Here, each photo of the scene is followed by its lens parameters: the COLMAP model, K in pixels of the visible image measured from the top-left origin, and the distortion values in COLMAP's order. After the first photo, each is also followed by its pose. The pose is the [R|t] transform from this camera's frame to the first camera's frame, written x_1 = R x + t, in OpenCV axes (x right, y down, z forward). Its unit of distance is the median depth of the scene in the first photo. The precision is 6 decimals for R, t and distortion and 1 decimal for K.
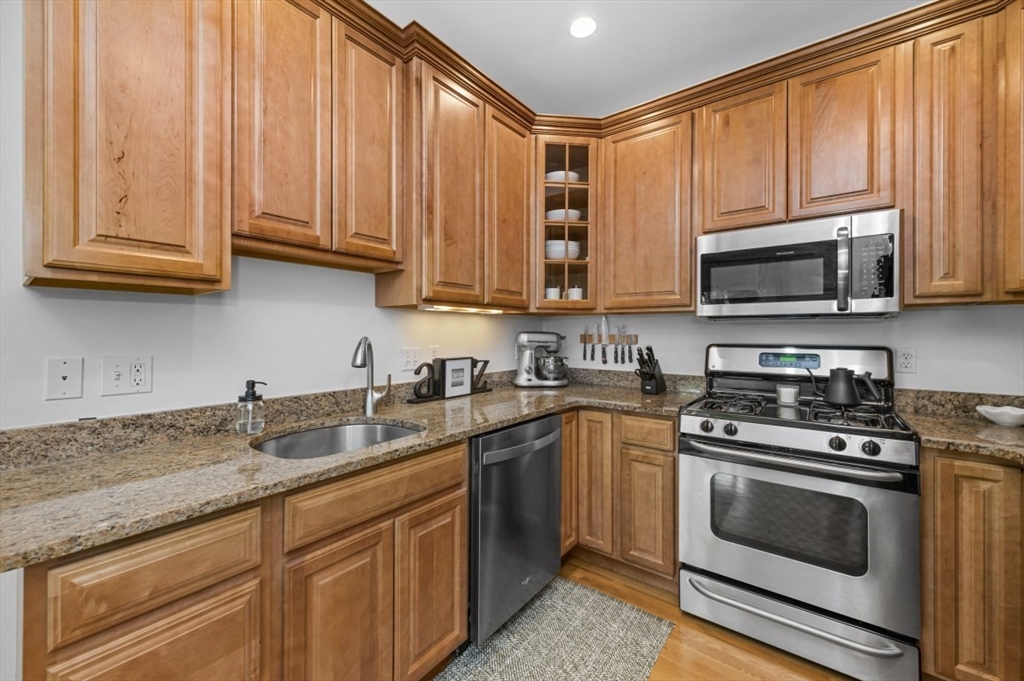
lens RADIAL K [[405.6, 0, 507.6], [0, 405.6, 329.9], [0, 0, 1]] dist [0.002325, 0.000186]
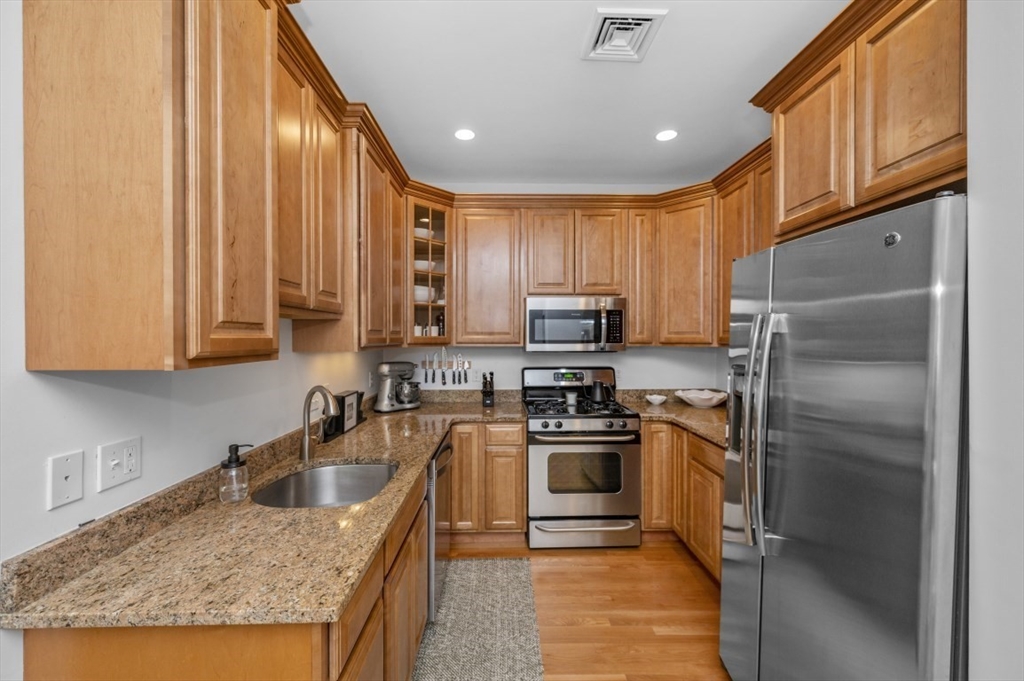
lens RADIAL K [[405.7, 0, 504.9], [0, 405.7, 334.8], [0, 0, 1]] dist [0.000850, 0.000034]
pose [[0.778670, -0.001460, 0.627432, -0.530933], [-0.000896, 0.999994, 0.003438, -0.099831], [-0.627433, -0.003239, 0.778664, -0.104635]]
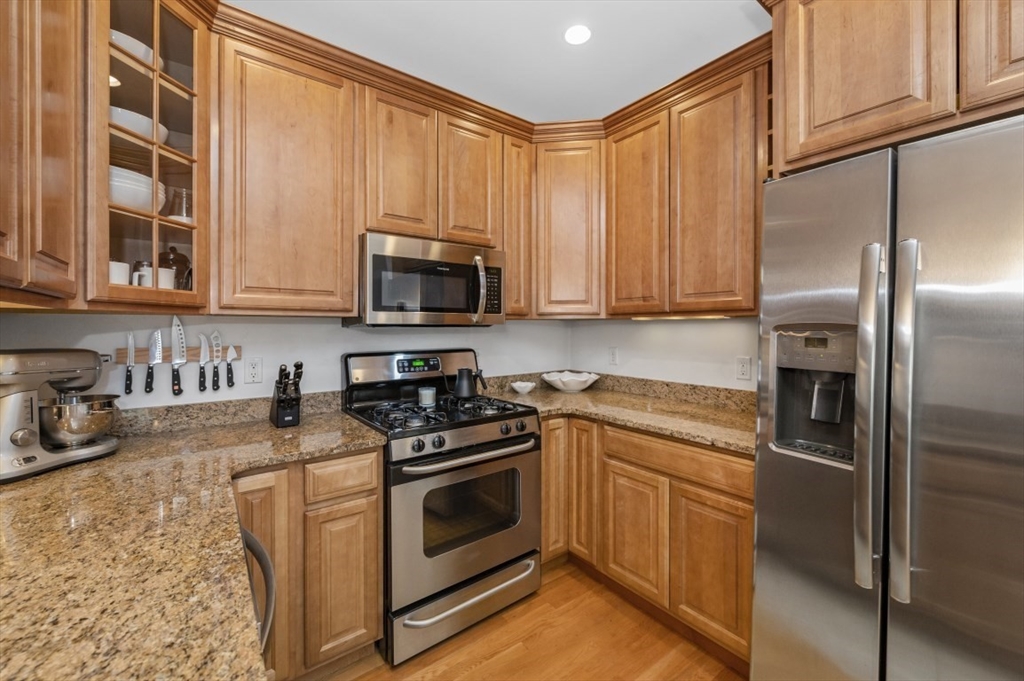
lens RADIAL K [[410.9, 0, 509.8], [0, 410.9, 326.6], [0, 0, 1]] dist [-0.002274, -0.000187]
pose [[0.254352, -0.003072, 0.967107, -0.314280], [-0.004683, 0.999979, 0.004407, -0.034021], [-0.967100, -0.005650, 0.254332, 0.485880]]
